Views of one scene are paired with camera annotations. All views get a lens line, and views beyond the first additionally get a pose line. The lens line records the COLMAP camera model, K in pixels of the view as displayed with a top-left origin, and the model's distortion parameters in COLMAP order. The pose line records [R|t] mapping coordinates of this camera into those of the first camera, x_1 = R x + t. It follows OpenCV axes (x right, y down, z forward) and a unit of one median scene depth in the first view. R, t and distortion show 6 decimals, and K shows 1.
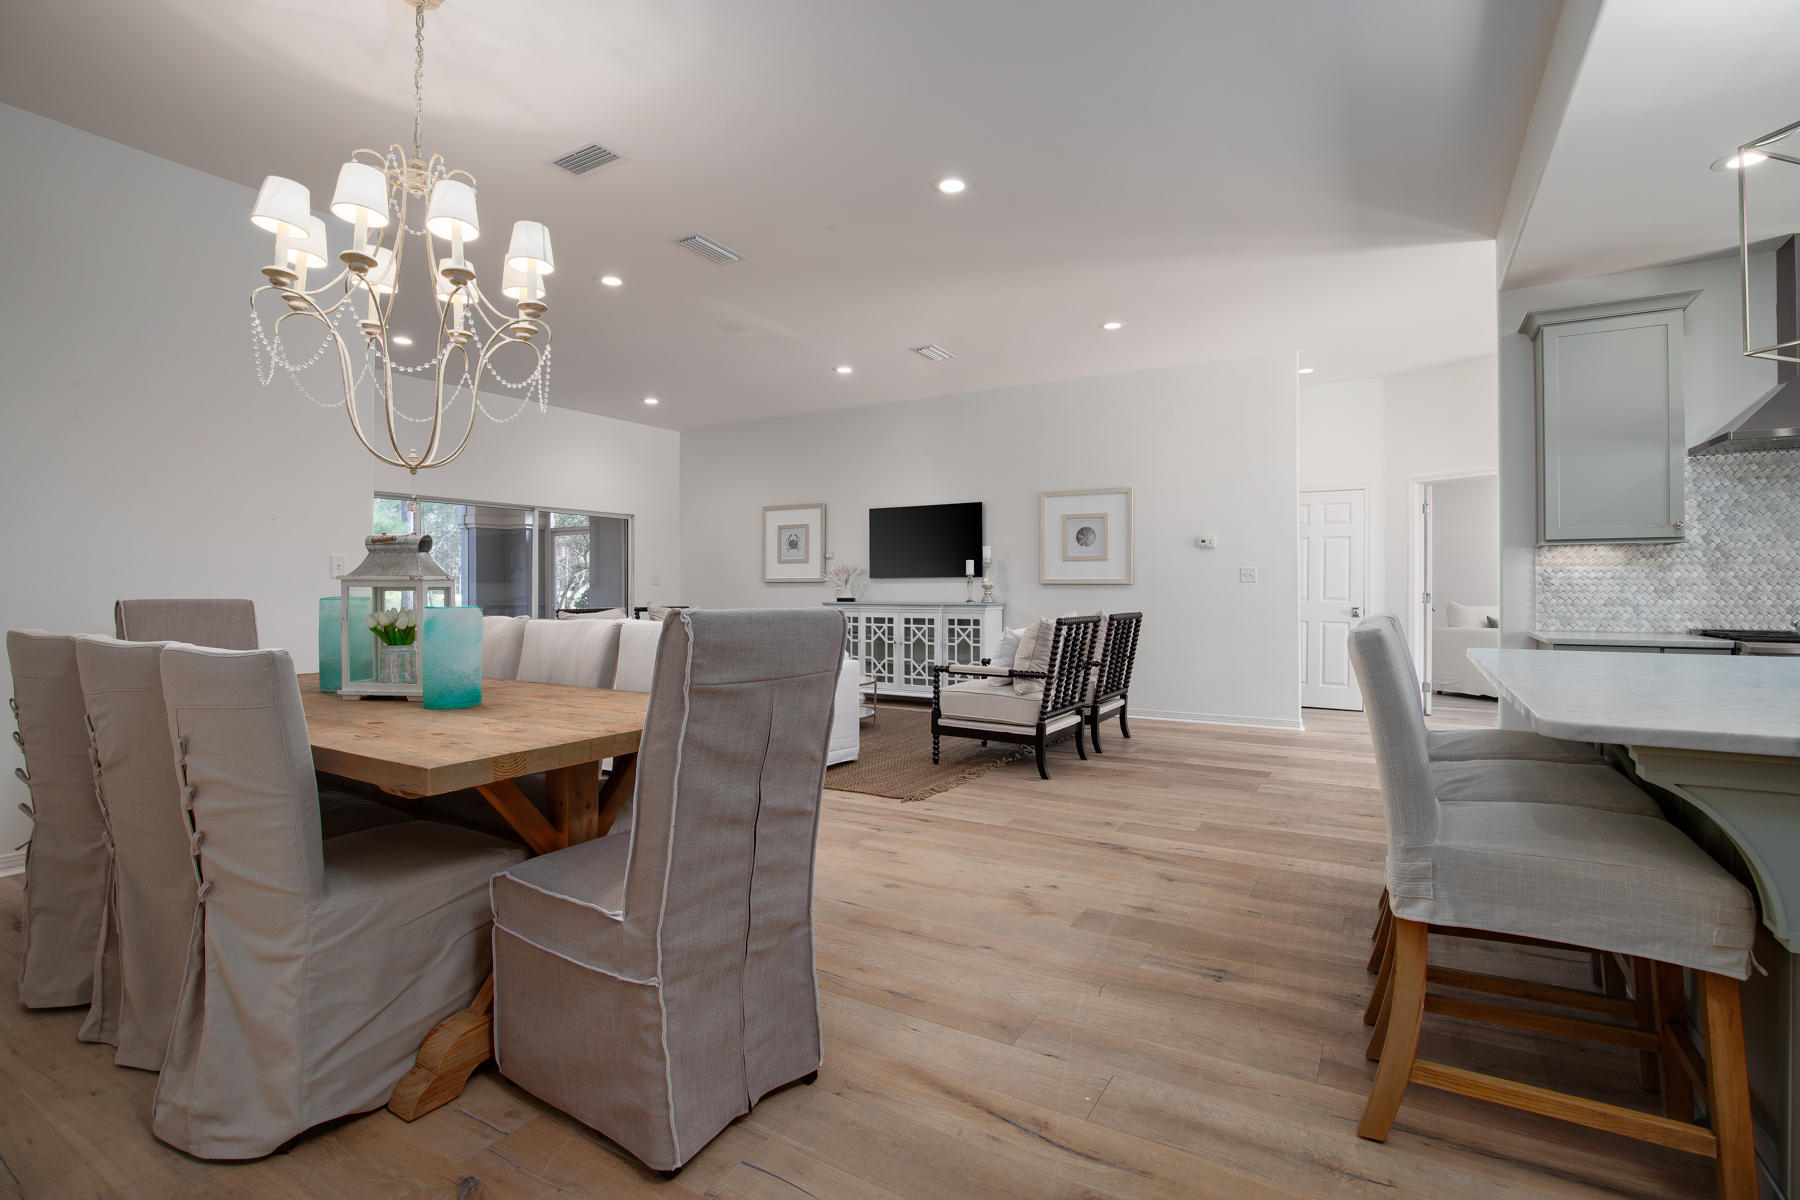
lens RADIAL K [[826.2, 0, 903.3], [0, 826.2, 592.1], [0, 0, 1]] dist [-0.021659, 0.001187]
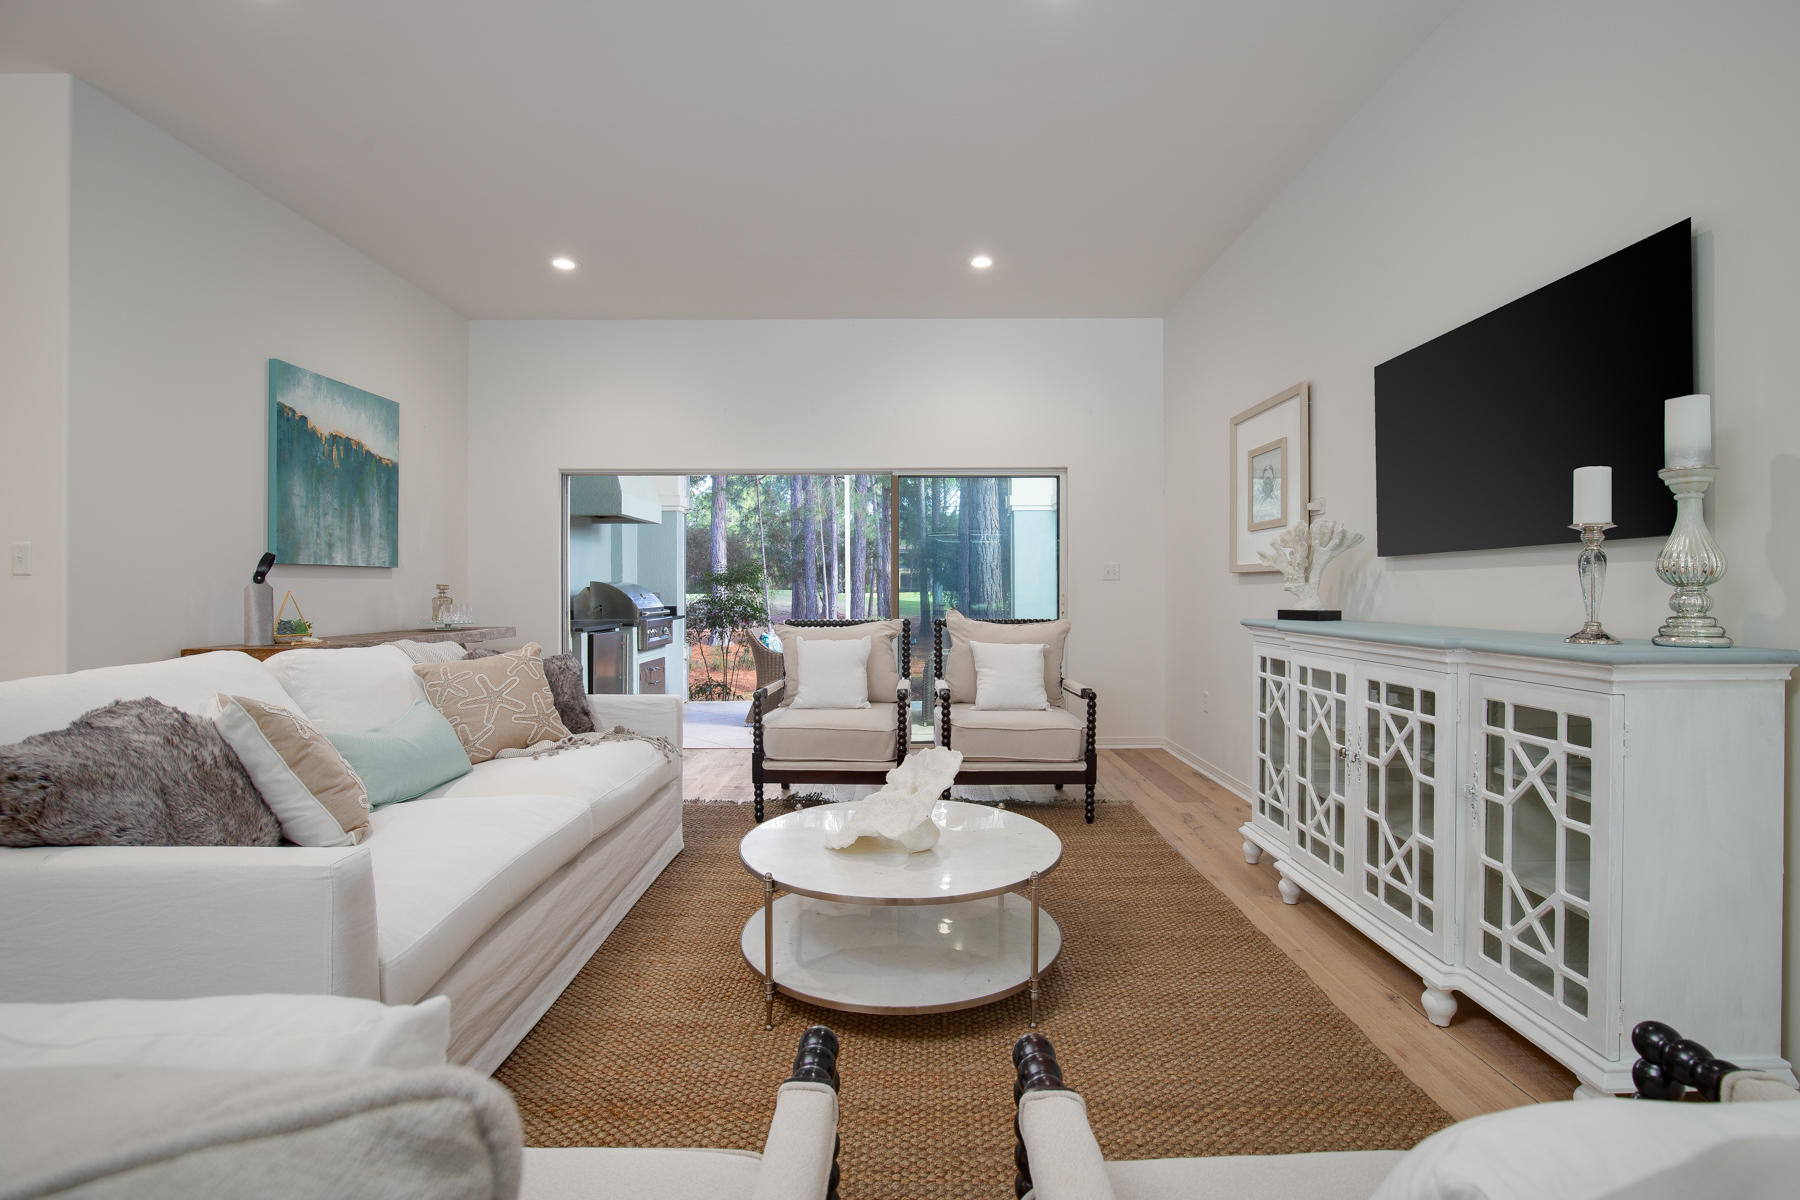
lens RADIAL K [[861.5, 0, 880.1], [0, 861.5, 589.4], [0, 0, 1]] dist [-0.001663, 0.000201]
pose [[0.511038, 0.002005, -0.859556, 0.369351], [-0.004605, 0.999989, -0.000405, -0.003796], [0.859546, 0.004165, 0.511042, 1.322697]]
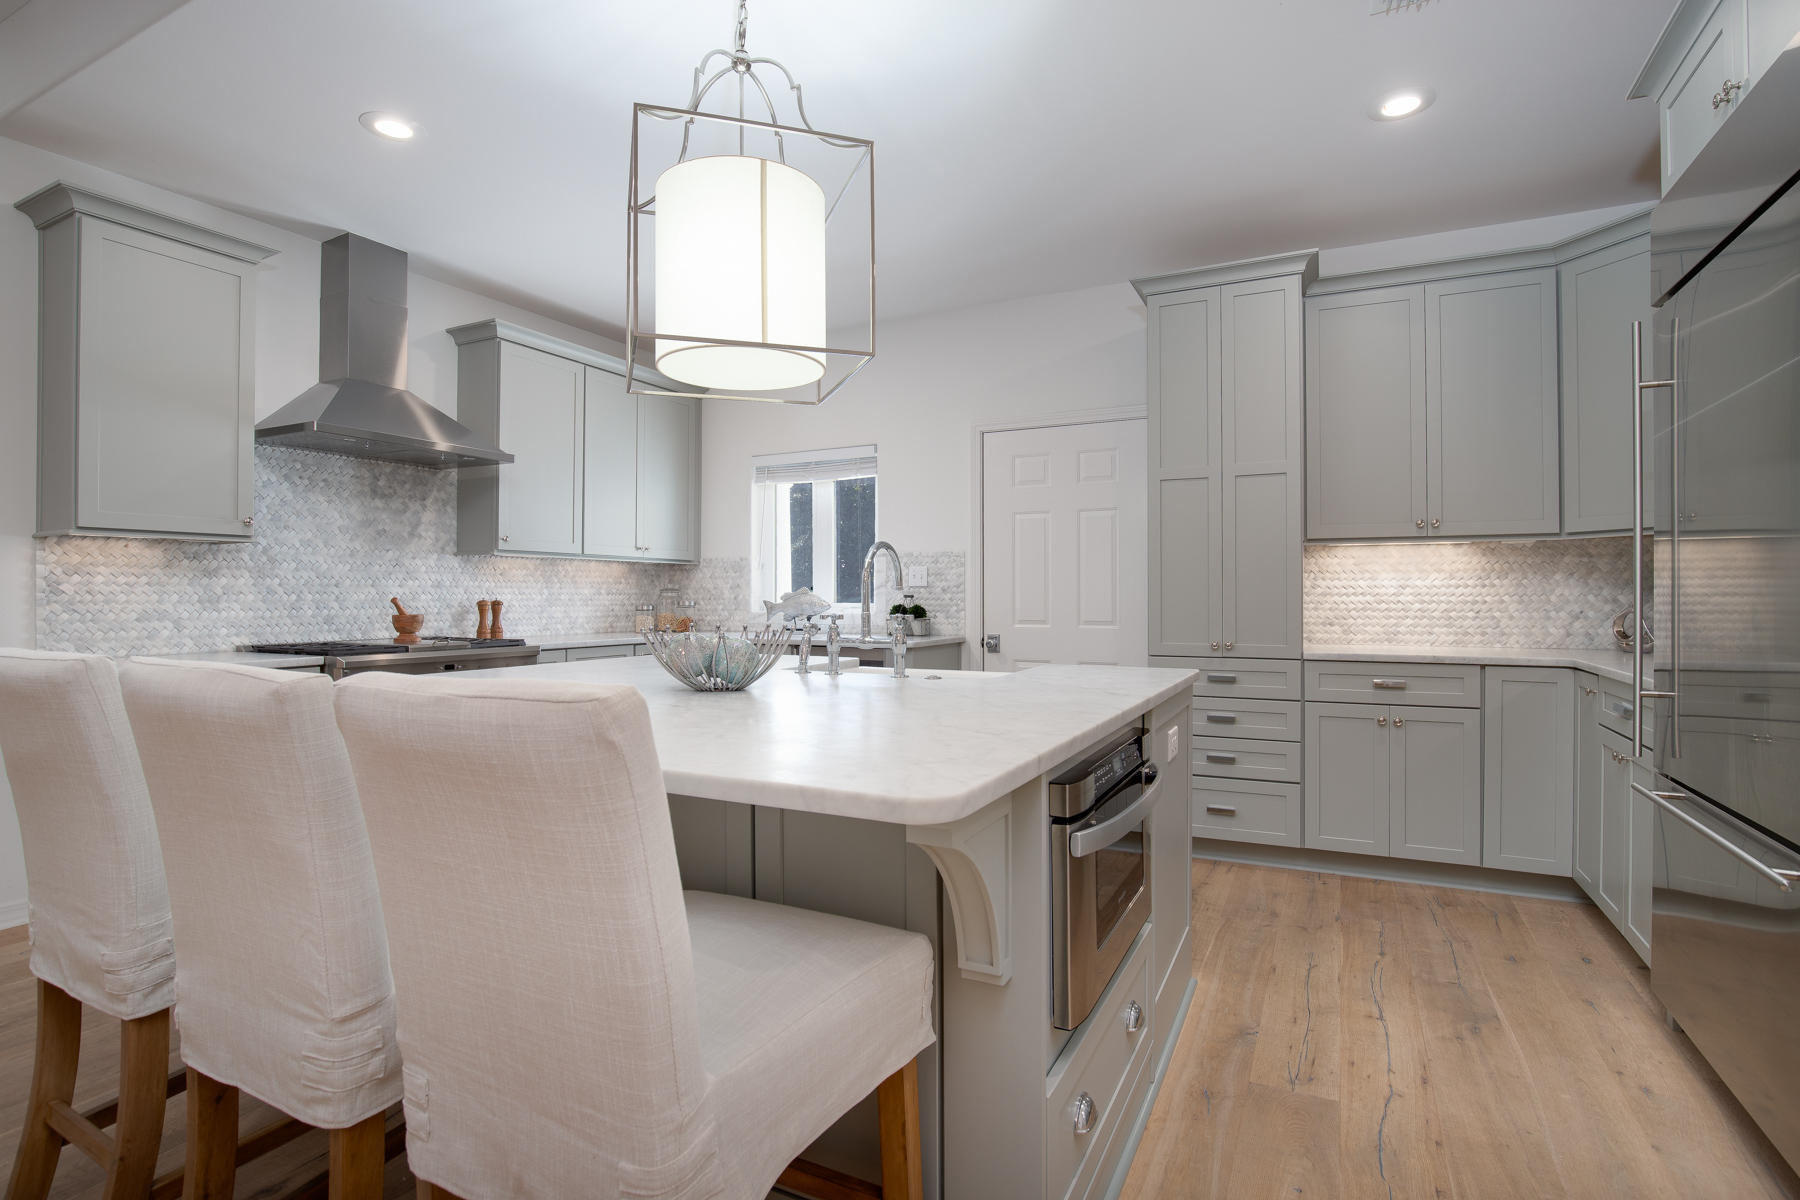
lens RADIAL K [[861.5, 0, 880.1], [0, 861.5, 589.4], [0, 0, 1]] dist [-0.001663, 0.000201]
pose [[-0.055721, 0.007180, 0.998421, 0.035158], [0.005538, 0.999961, -0.006882, -0.003007], [-0.998431, 0.005146, -0.055759, 0.364561]]
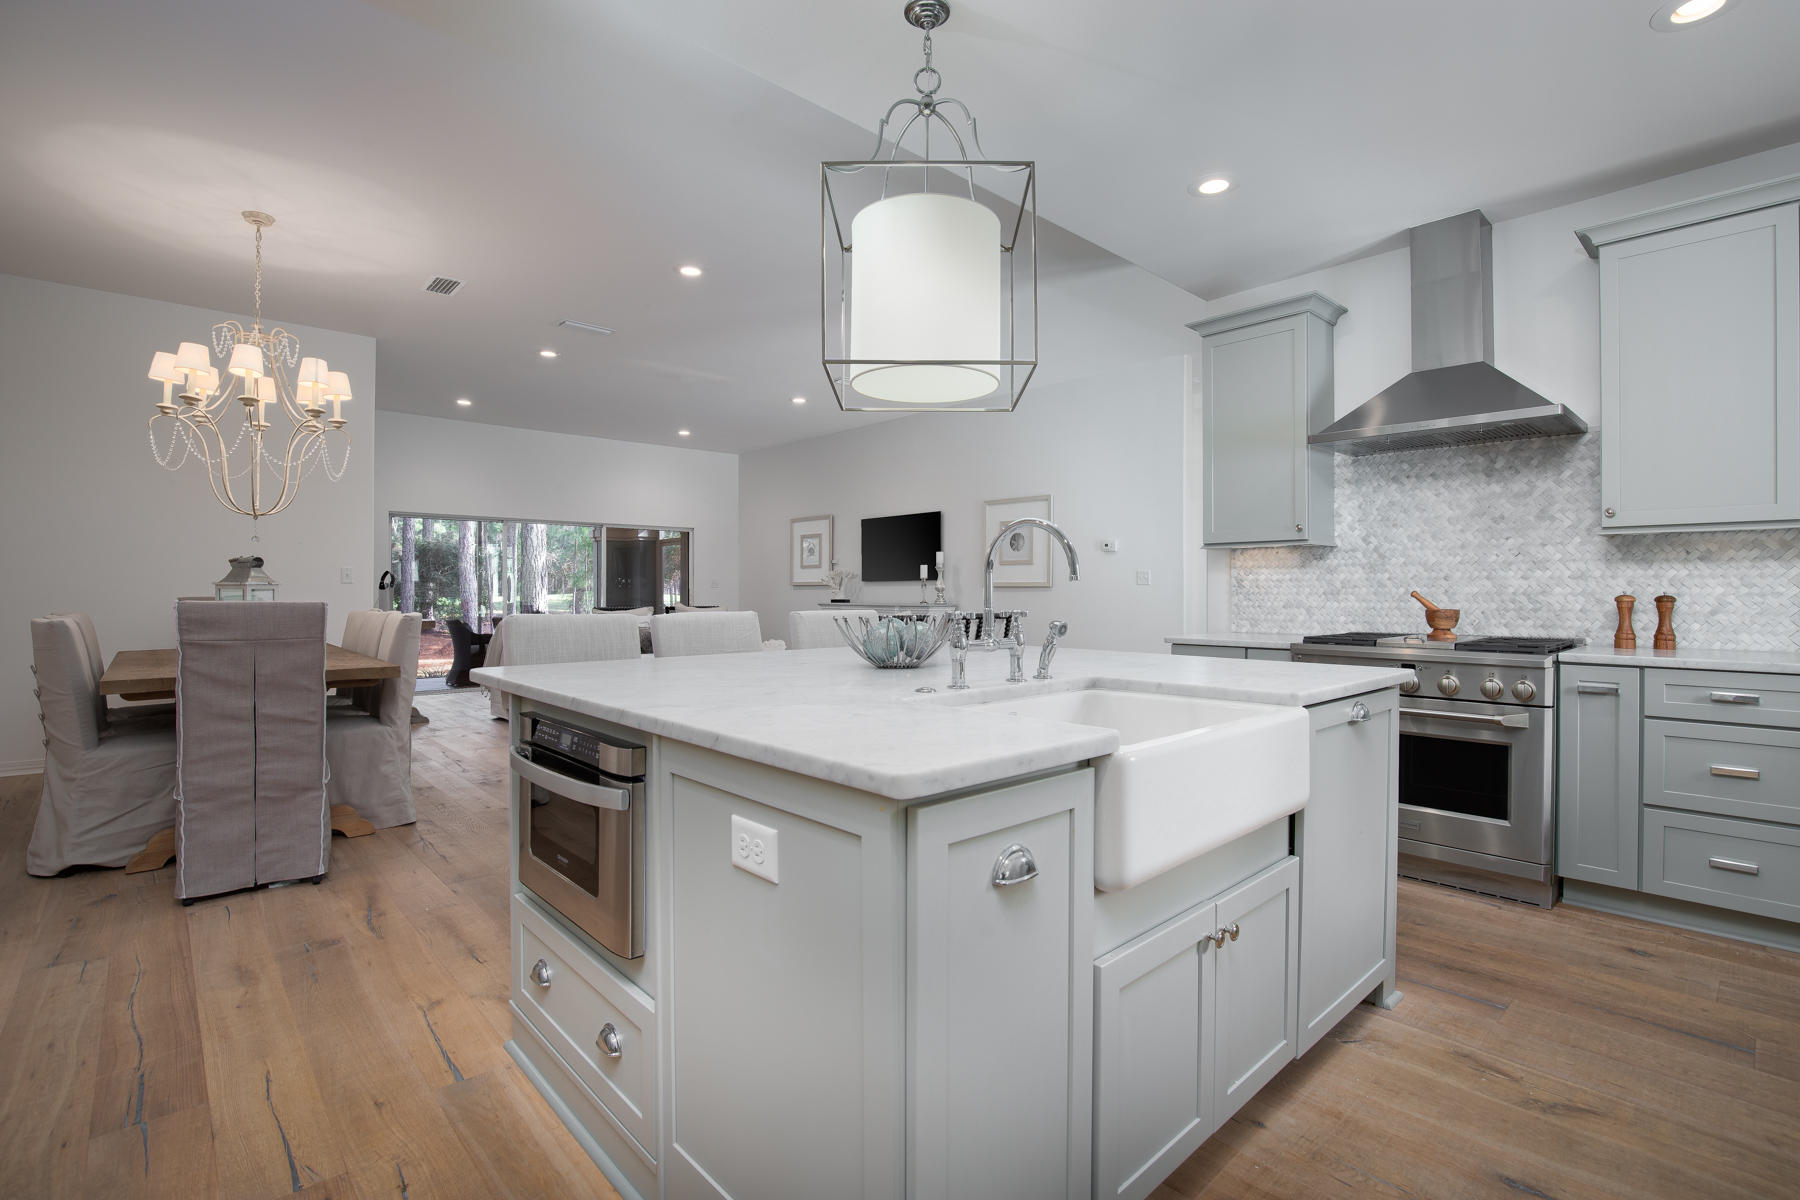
lens RADIAL K [[832.3, 0, 900.0], [0, 832.3, 600.0], [0, 0, 1]] dist [-0.019772, 0.000908]
pose [[0.958301, 0.004558, -0.285723, 0.701515], [-0.003081, 0.999979, 0.005616, 0.002942], [0.285743, -0.004502, 0.958296, -0.122522]]
